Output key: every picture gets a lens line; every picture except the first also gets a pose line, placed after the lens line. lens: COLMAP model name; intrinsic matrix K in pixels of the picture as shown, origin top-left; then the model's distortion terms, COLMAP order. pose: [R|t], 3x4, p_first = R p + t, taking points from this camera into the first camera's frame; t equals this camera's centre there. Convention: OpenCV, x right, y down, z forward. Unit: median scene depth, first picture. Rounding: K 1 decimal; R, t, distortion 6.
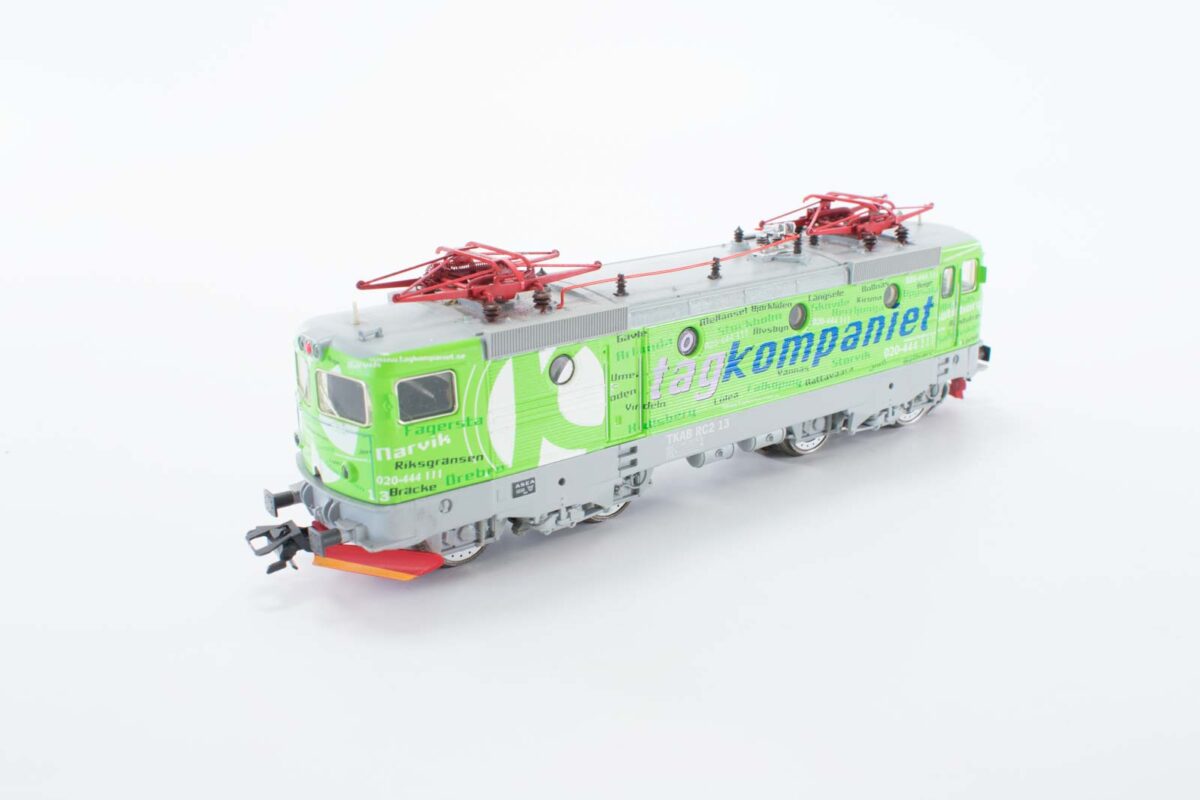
lens RADIAL K [[1233.3, 0, 600.0], [0, 1233.3, 400.0], [0, 0, 1]] dist [-0.017563, -0.001835]
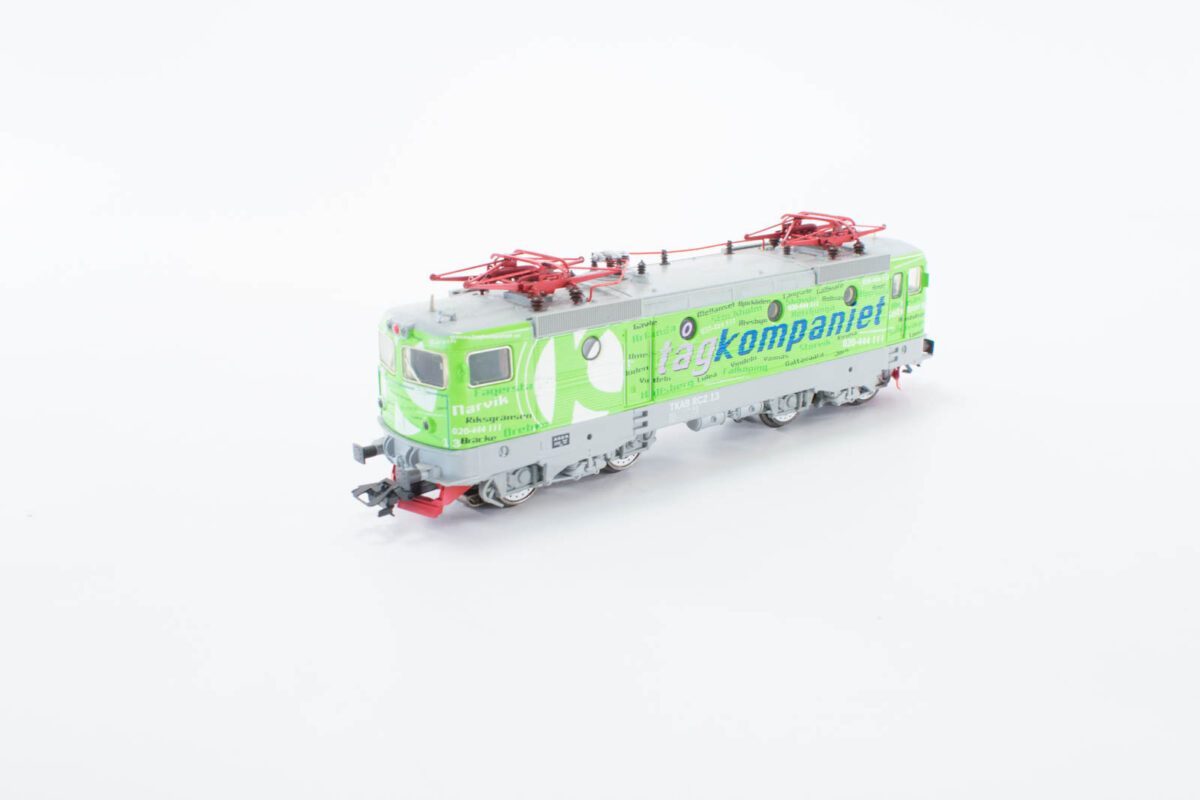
lens RADIAL K [[1218.7, 0, 600.0], [0, 1218.7, 400.0], [0, 0, 1]] dist [0.017083, 0.001050]
pose [[0.999820, 0.003742, 0.018619, -0.041784], [-0.003505, 0.999912, -0.012760, 0.041801], [-0.018665, 0.012693, 0.999745, -0.247993]]
